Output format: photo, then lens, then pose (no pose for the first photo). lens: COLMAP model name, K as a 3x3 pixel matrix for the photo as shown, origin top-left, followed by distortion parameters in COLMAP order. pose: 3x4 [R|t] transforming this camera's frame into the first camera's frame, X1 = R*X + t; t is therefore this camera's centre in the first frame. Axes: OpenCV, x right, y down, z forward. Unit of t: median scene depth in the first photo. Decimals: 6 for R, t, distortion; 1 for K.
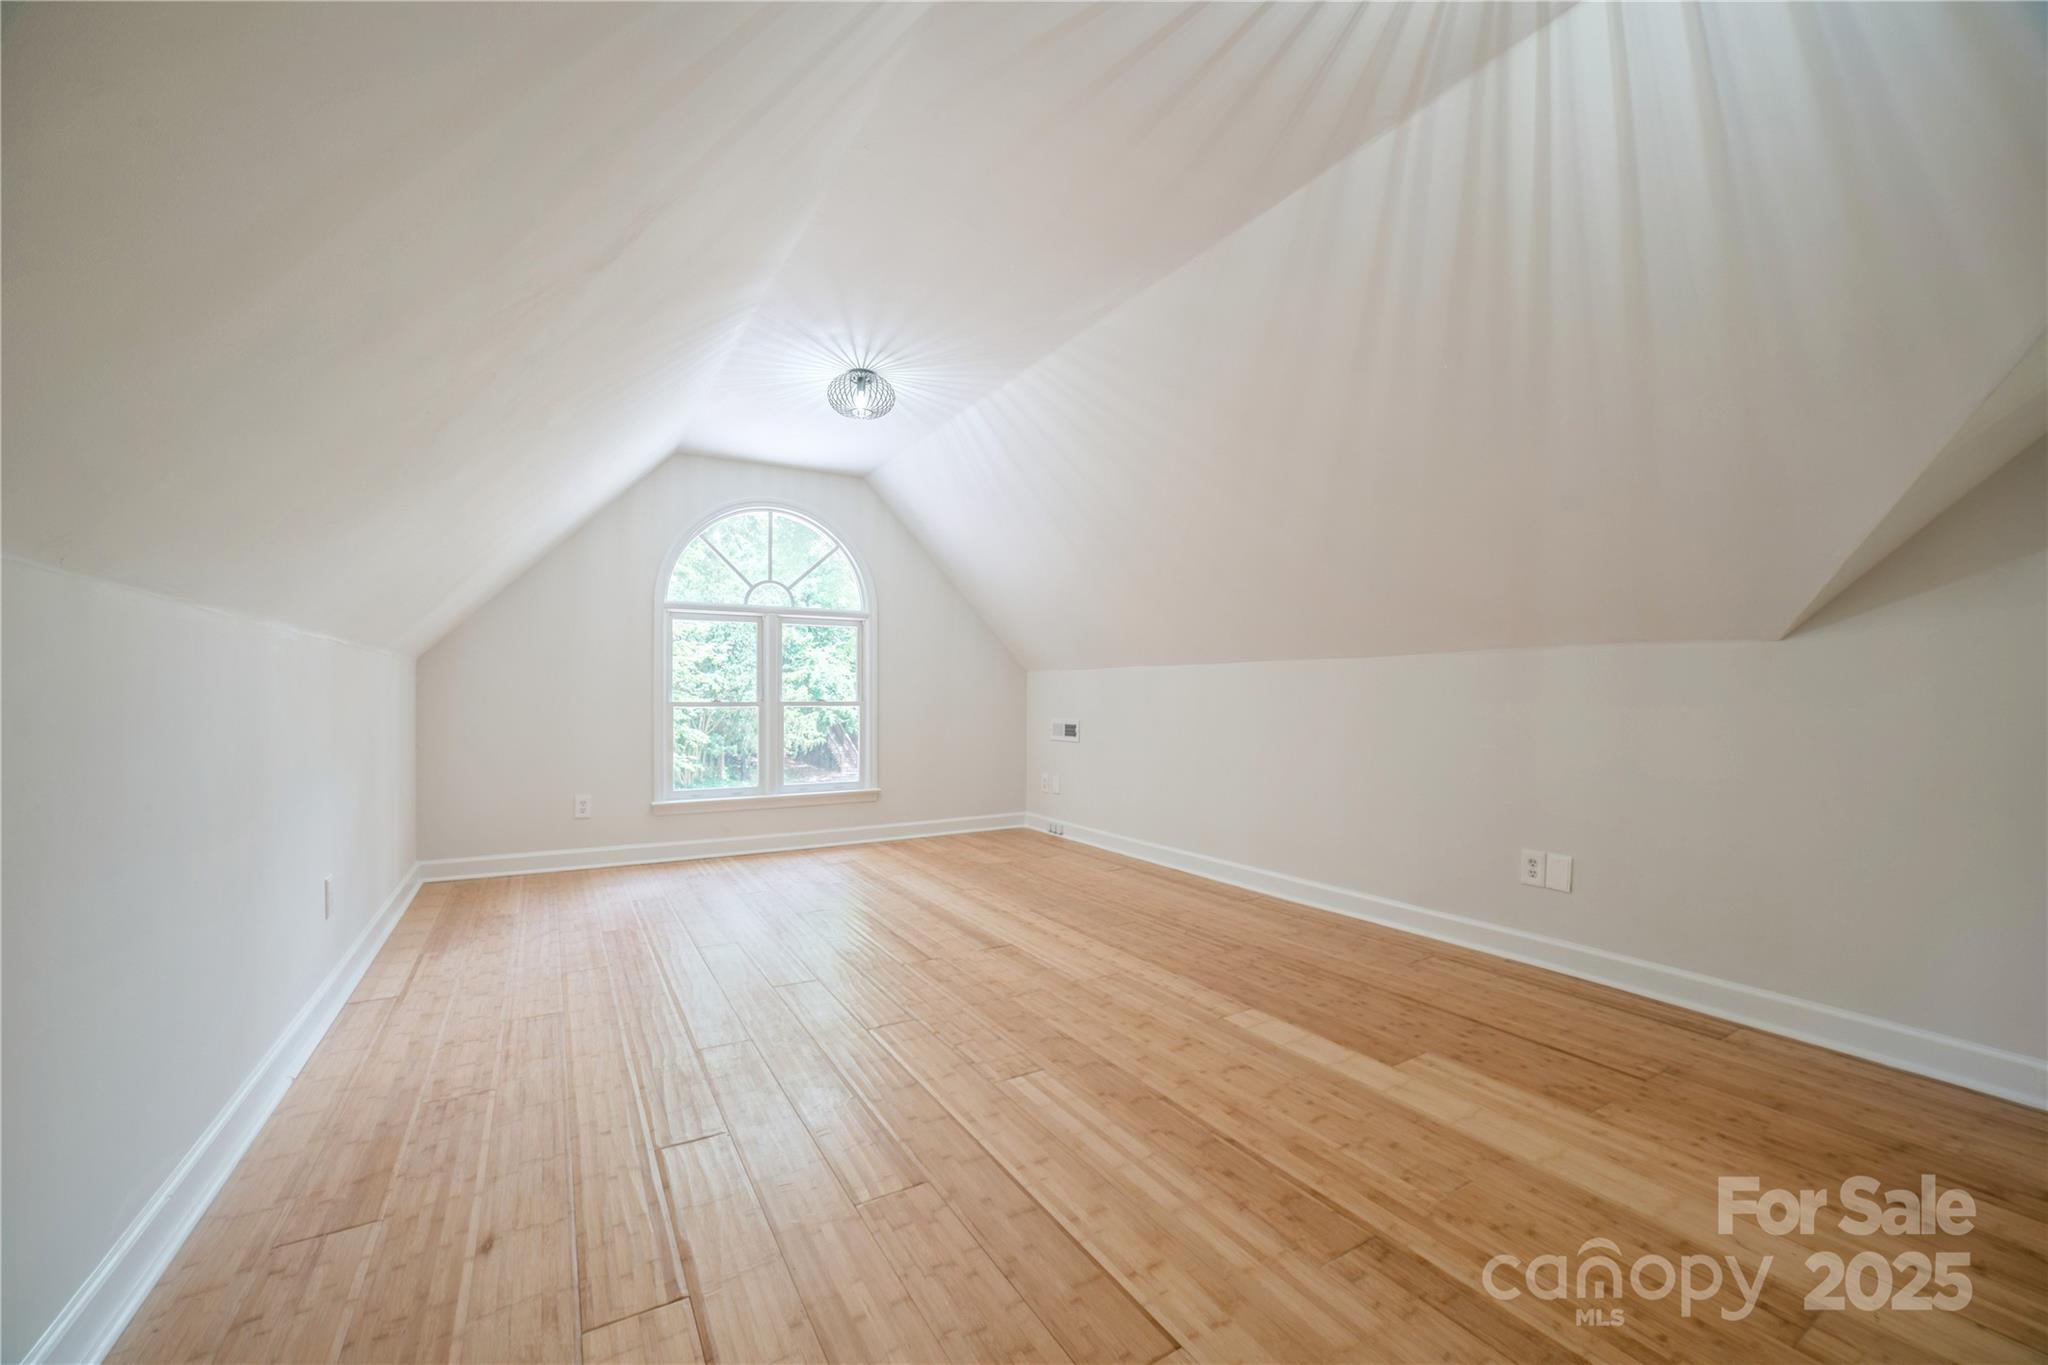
lens RADIAL K [[797.7, 0, 1026.1], [0, 797.7, 703.3], [0, 0, 1]] dist [-0.039380, 0.014041]
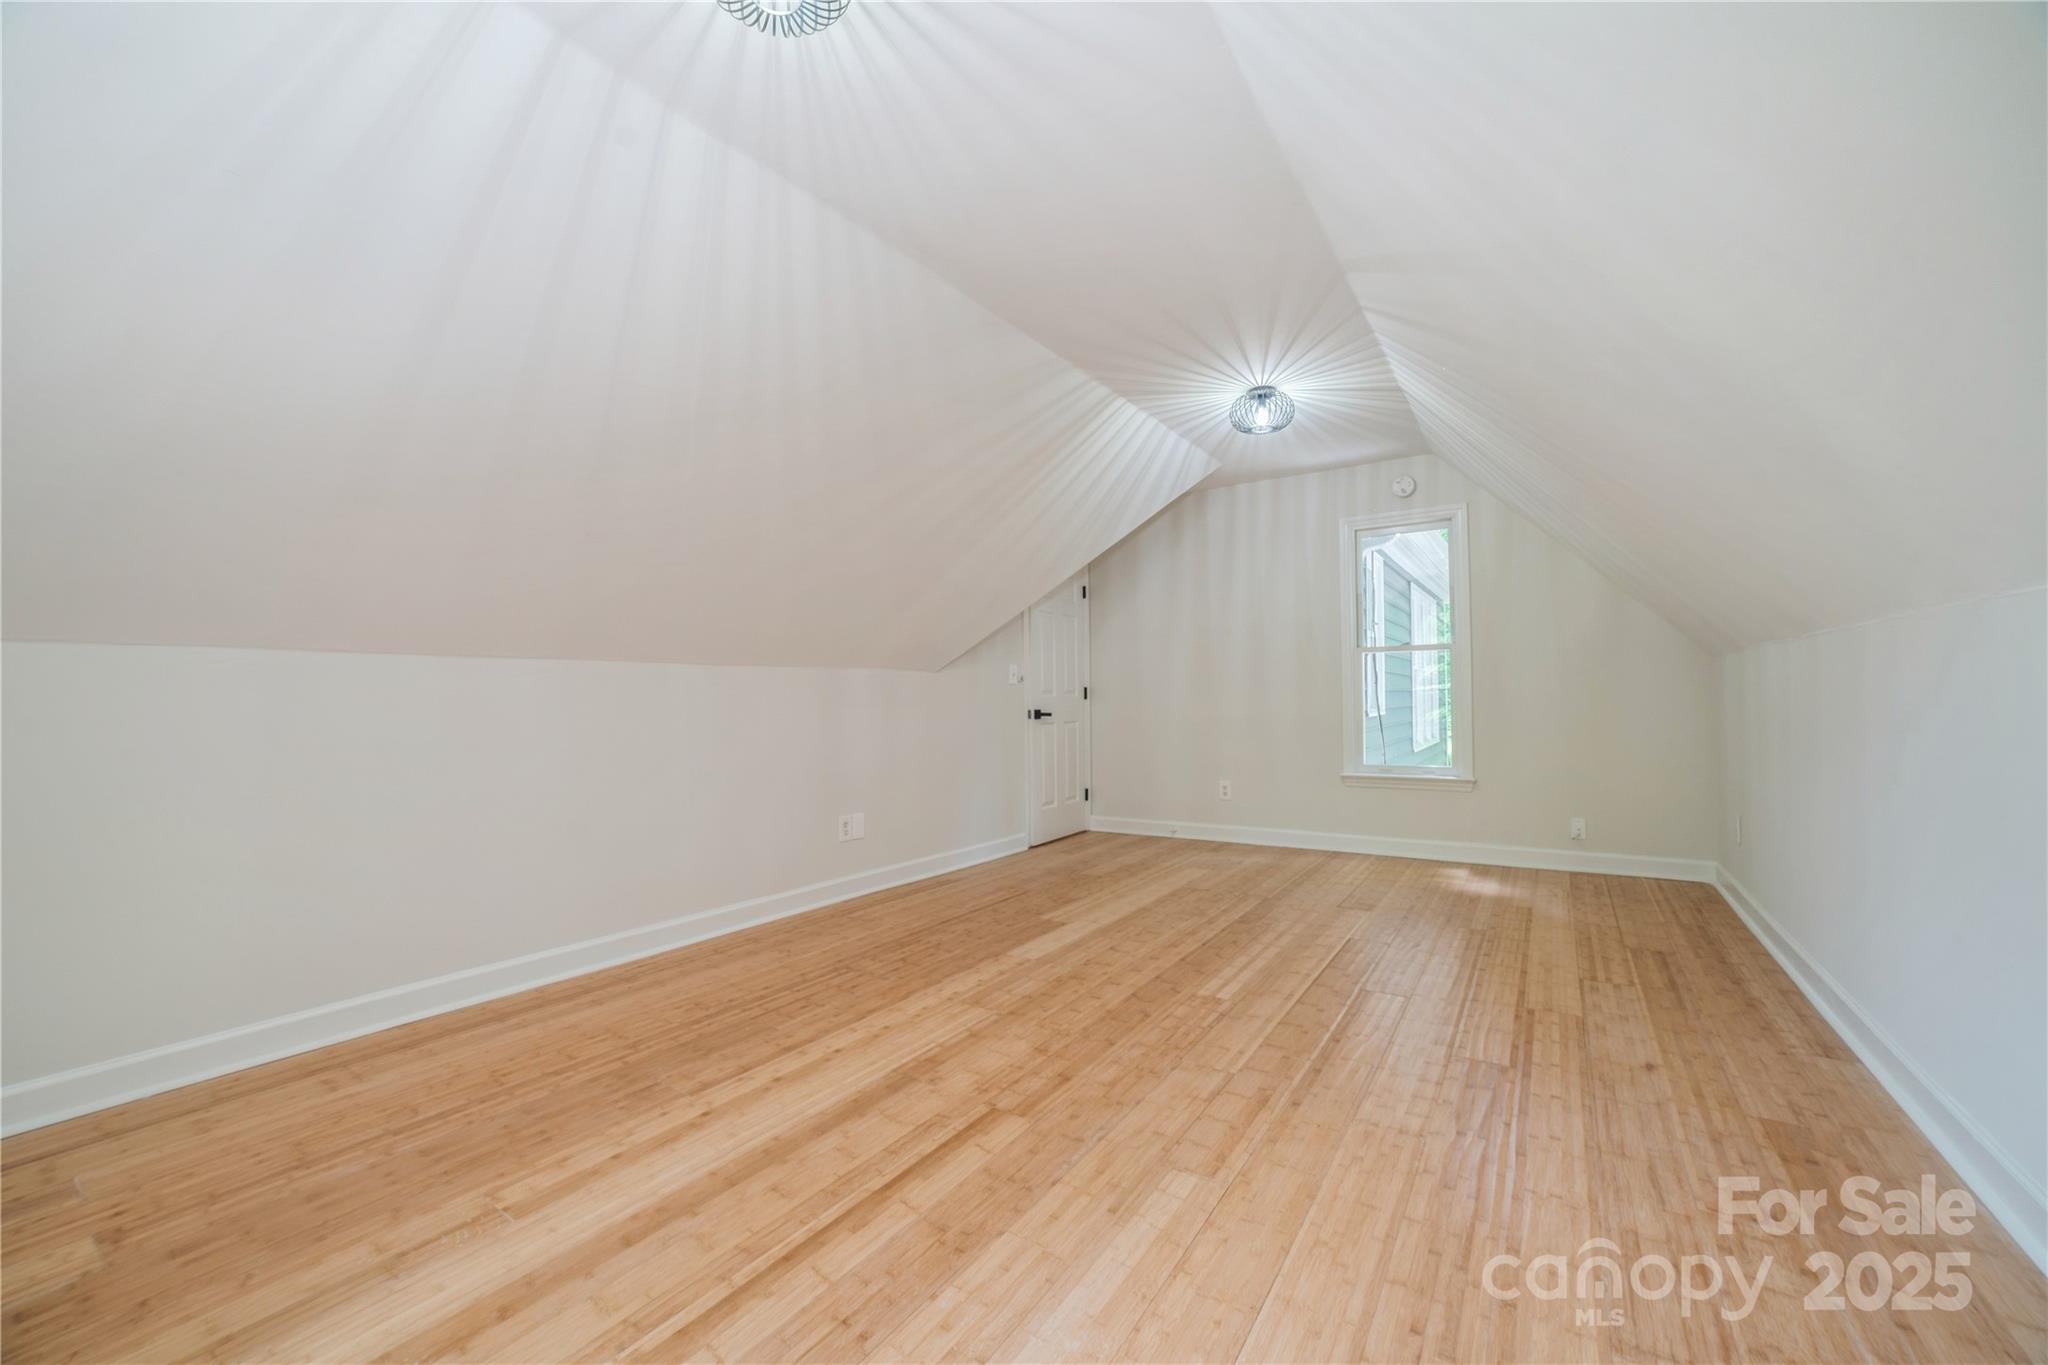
lens RADIAL K [[797.7, 0, 1026.1], [0, 797.7, 703.3], [0, 0, 1]] dist [-0.039380, 0.014041]
pose [[-0.420606, 0.003439, 0.907237, -0.723039], [0.020664, 0.999770, 0.005790, -0.008962], [-0.907008, 0.021182, -0.420580, 1.258862]]
